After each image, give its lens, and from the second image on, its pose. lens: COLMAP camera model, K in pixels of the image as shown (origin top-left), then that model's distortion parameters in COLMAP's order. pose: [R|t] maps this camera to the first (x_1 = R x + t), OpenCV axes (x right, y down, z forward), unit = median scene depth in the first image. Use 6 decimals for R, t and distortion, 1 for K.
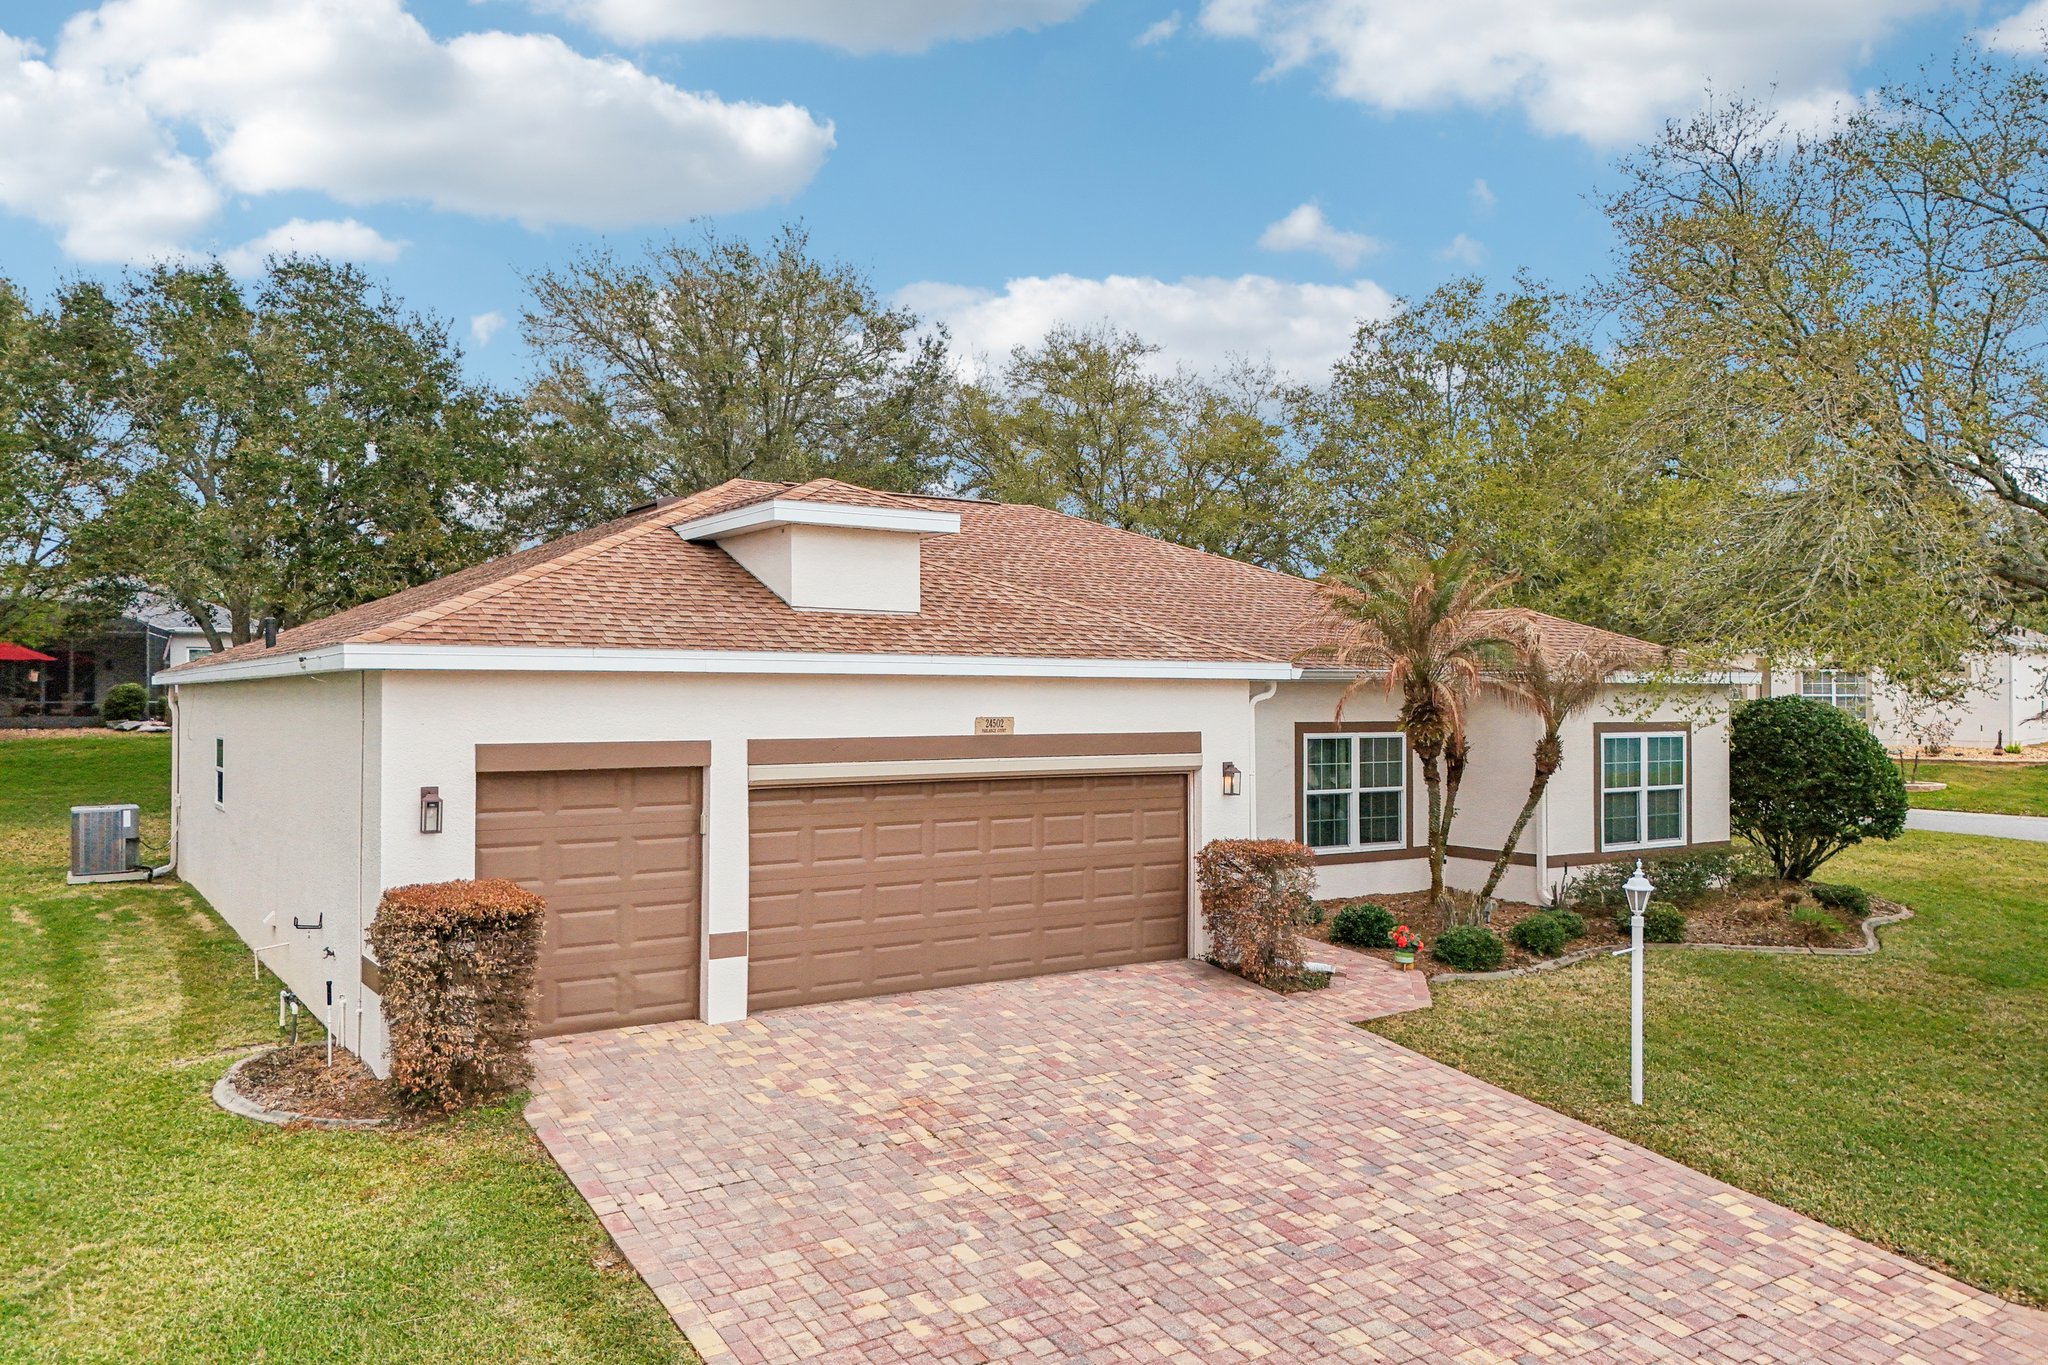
lens RADIAL K [[1521.1, 0, 1029.3], [0, 1521.1, 676.3], [0, 0, 1]] dist [0.053294, -0.033794]
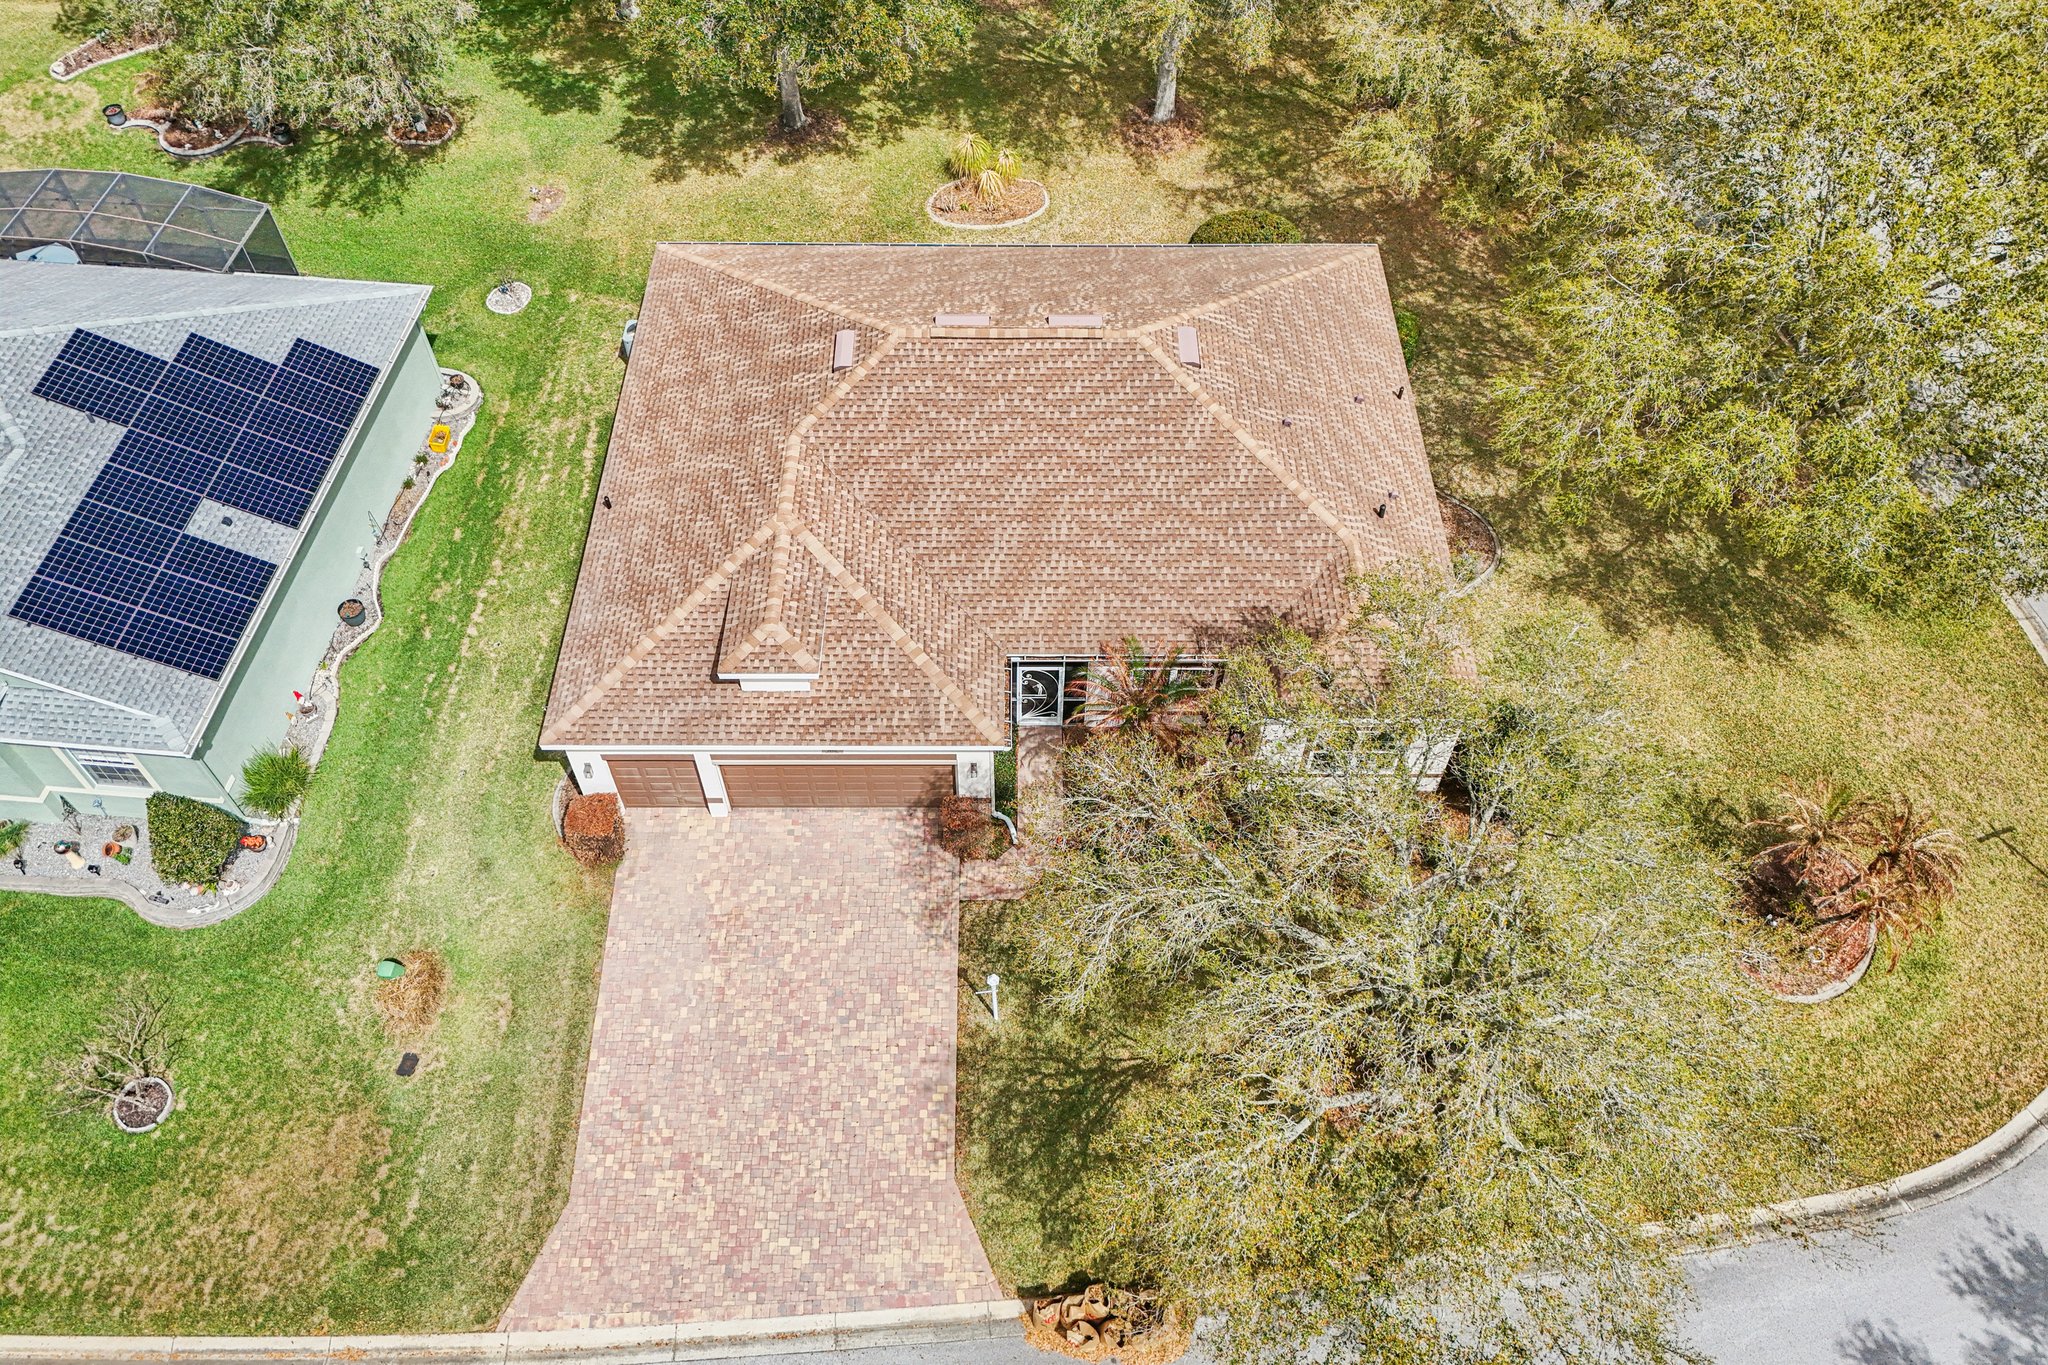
lens RADIAL K [[1502.5, 0, 1026.4], [0, 1502.5, 677.9], [0, 0, 1]] dist [0.067627, -0.057701]
pose [[0.833166, 0.439479, -0.335697, 1.123608], [0.005767, 0.600085, 0.799915, -2.218480], [0.552992, -0.668398, 0.497436, 0.202625]]
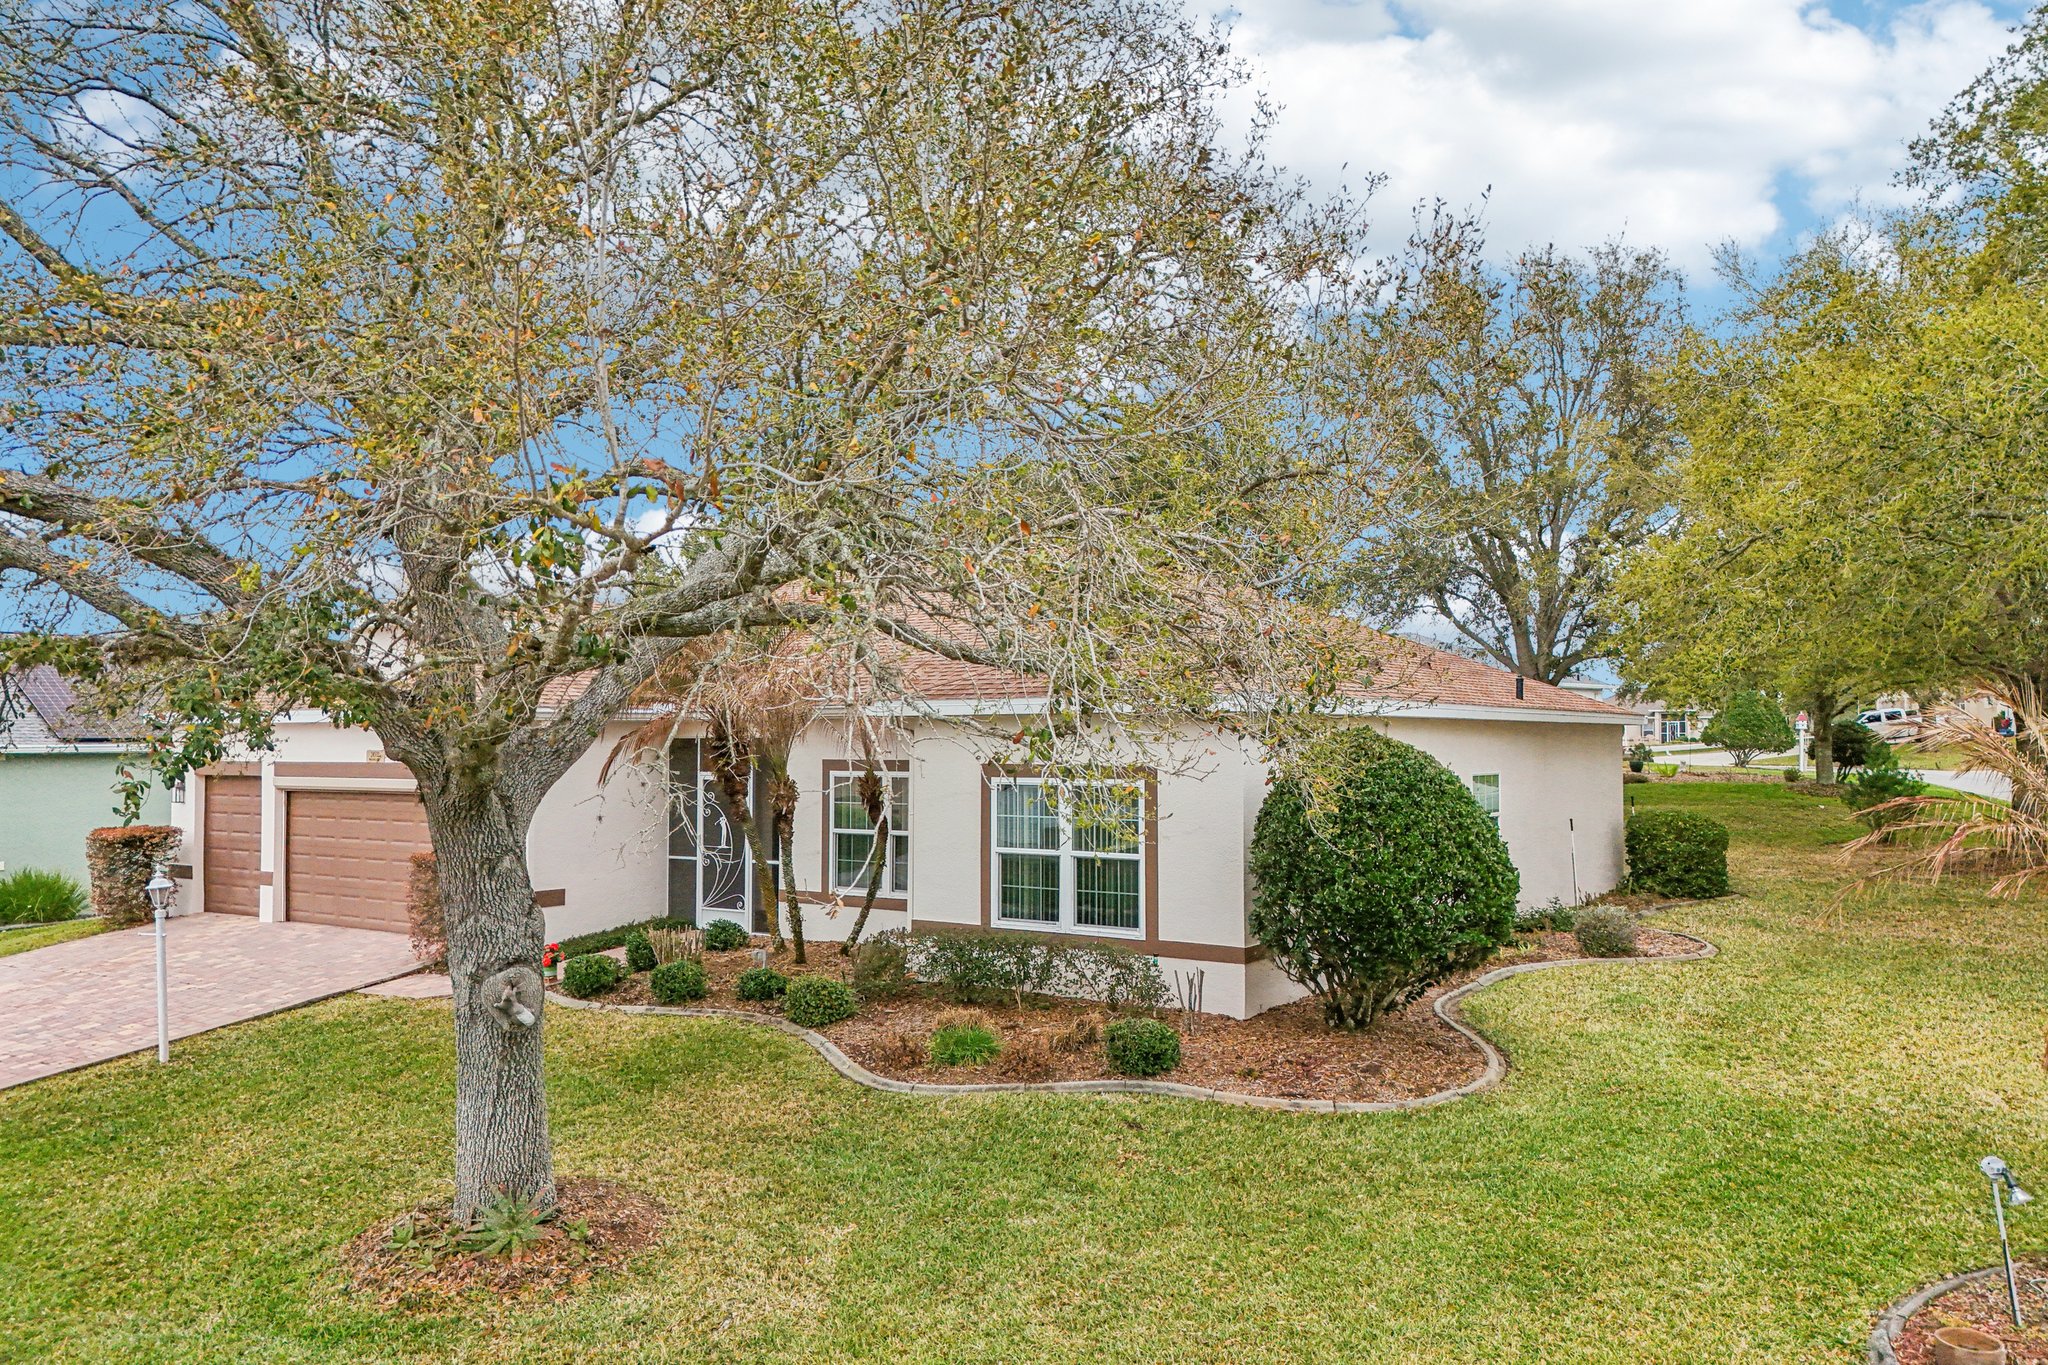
lens RADIAL K [[1522.8, 0, 1018.3], [0, 1522.8, 703.3], [0, 0, 1]] dist [0.062170, -0.048815]
pose [[0.369680, -0.024934, -0.928824, 2.027801], [0.014923, 0.999670, -0.020897, 0.027914], [0.929039, -0.006135, 0.369930, 1.307554]]
